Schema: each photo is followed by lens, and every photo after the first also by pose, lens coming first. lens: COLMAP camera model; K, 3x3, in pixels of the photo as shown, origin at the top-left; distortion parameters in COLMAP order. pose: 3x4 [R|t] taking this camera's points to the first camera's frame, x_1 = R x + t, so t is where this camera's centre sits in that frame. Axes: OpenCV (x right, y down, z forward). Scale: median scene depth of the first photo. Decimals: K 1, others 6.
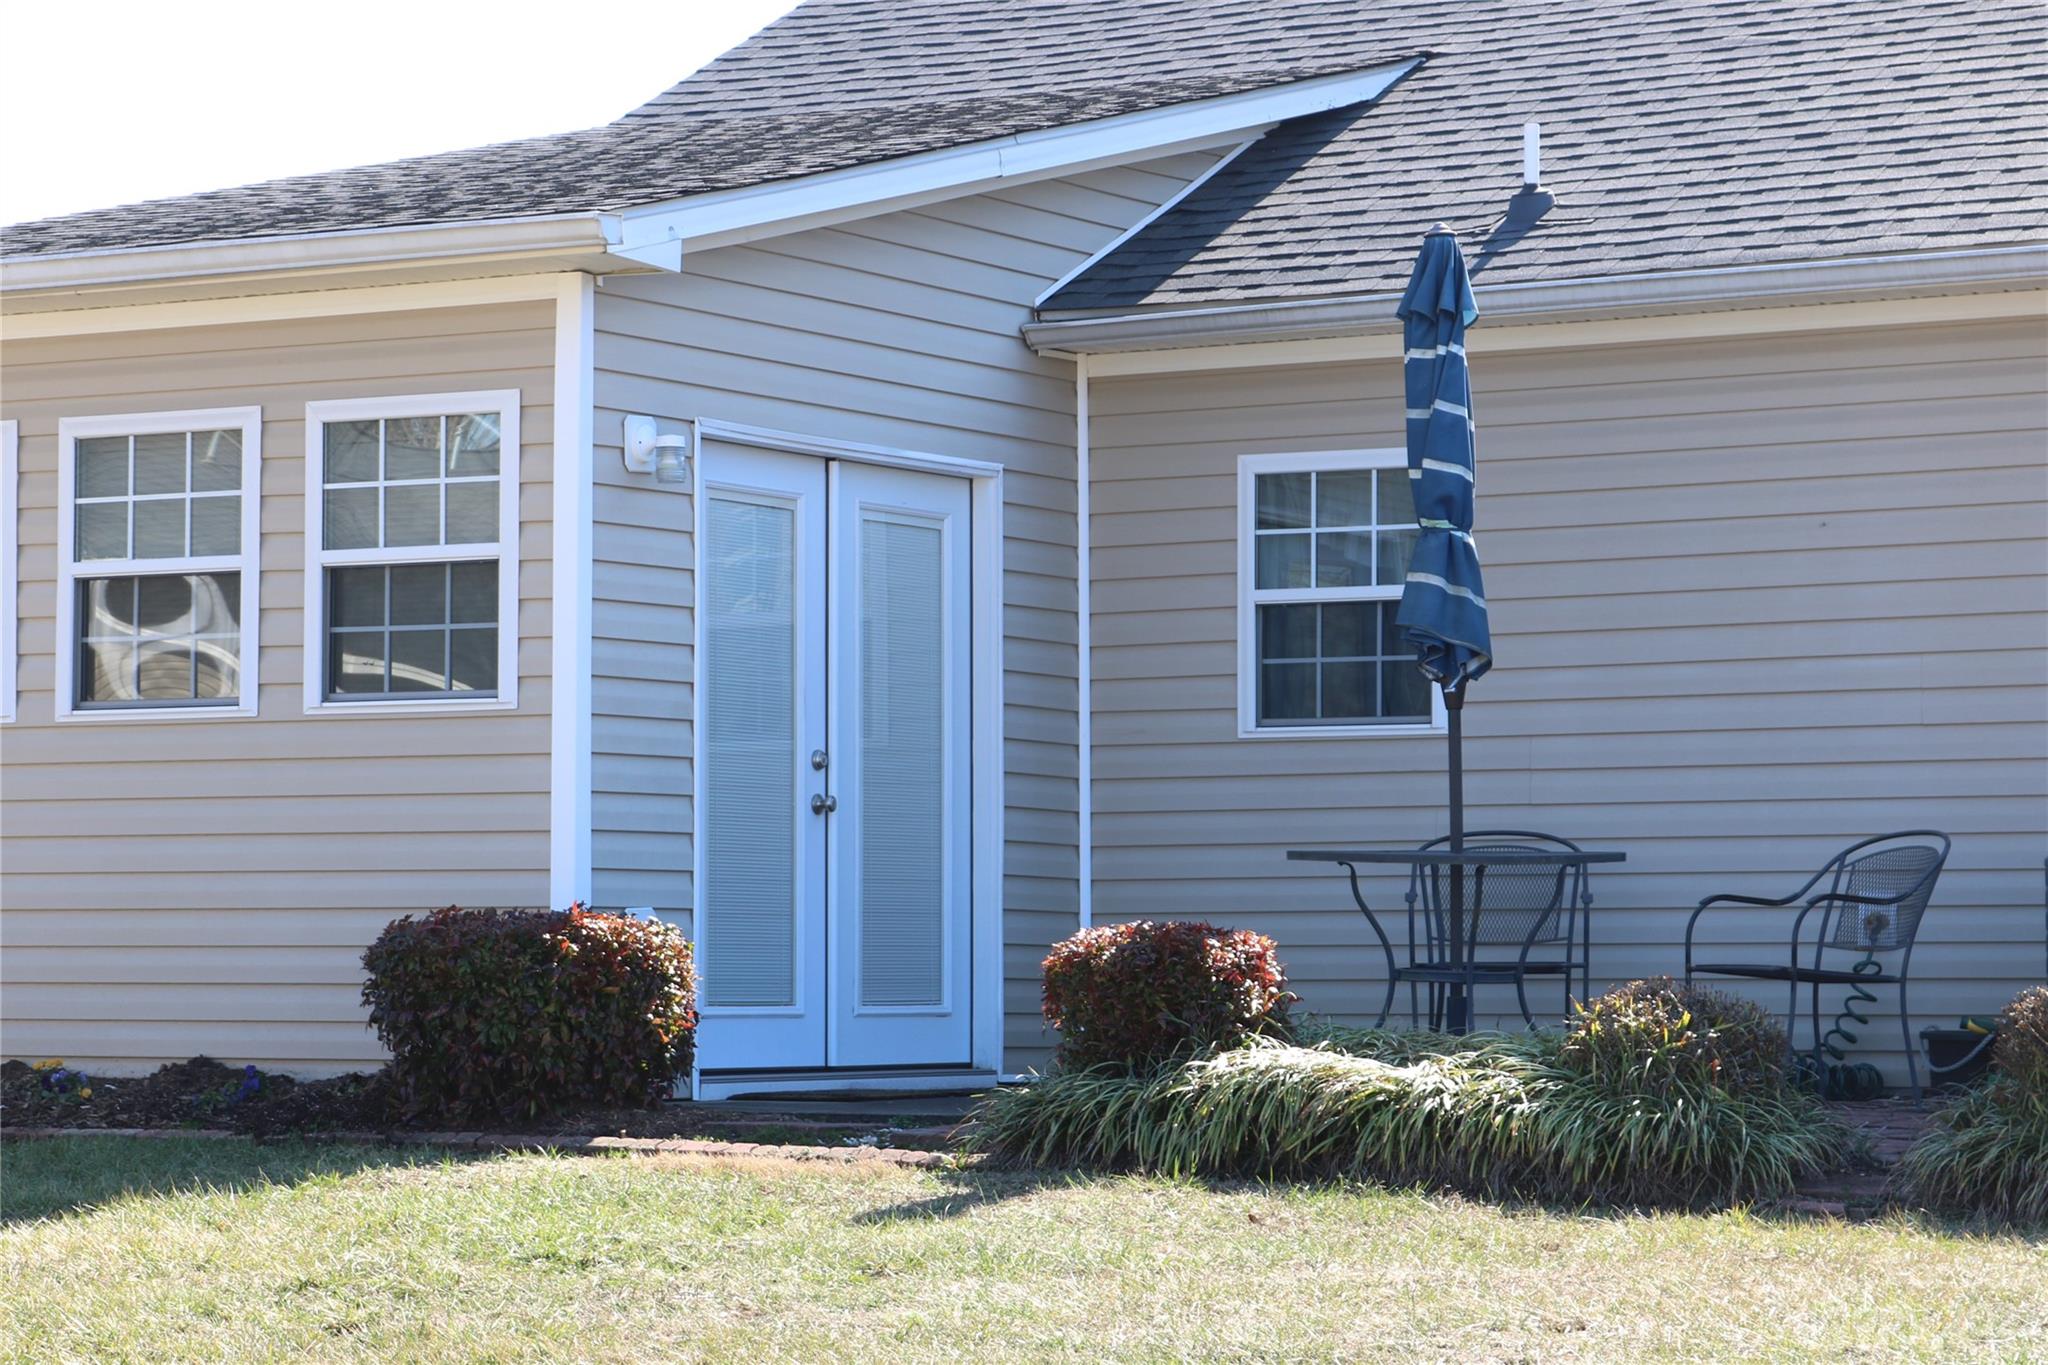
lens RADIAL K [[5603.9, 0, 1024.0], [0, 5603.9, 682.5], [0, 0, 1]] dist [0.019965, 0.226349]
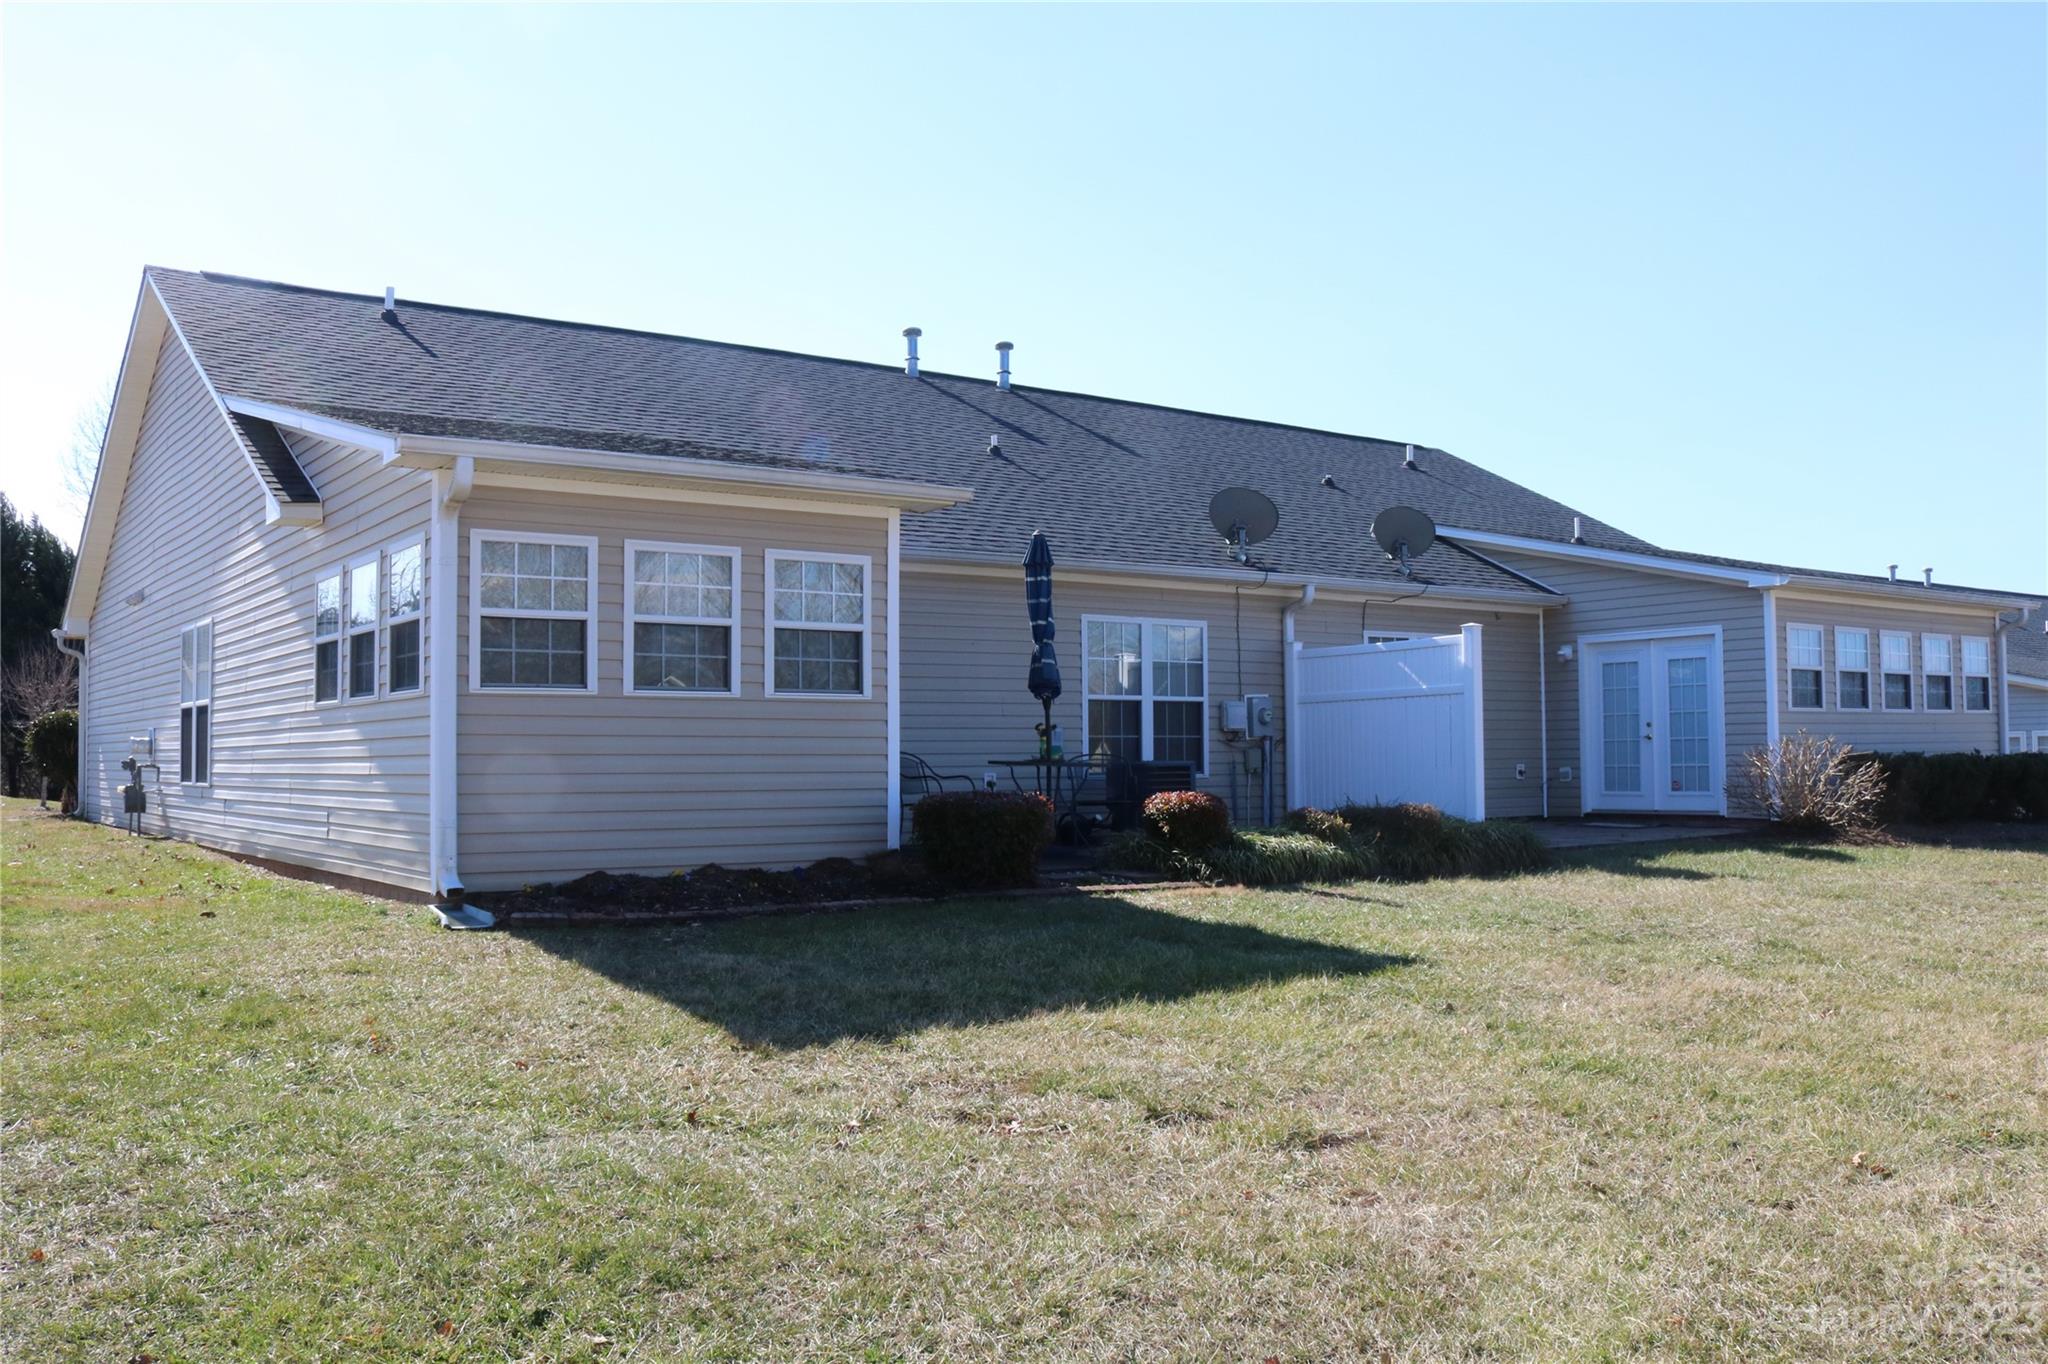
lens RADIAL K [[1714.7, 0, 1024.0], [0, 1714.7, 682.0], [0, 0, 1]] dist [-0.166264, 0.163860]
pose [[0.404290, 0.037415, 0.913865, -0.672404], [-0.038424, 0.998976, -0.023901, 0.011441], [-0.913823, -0.025452, 0.405314, 0.653668]]
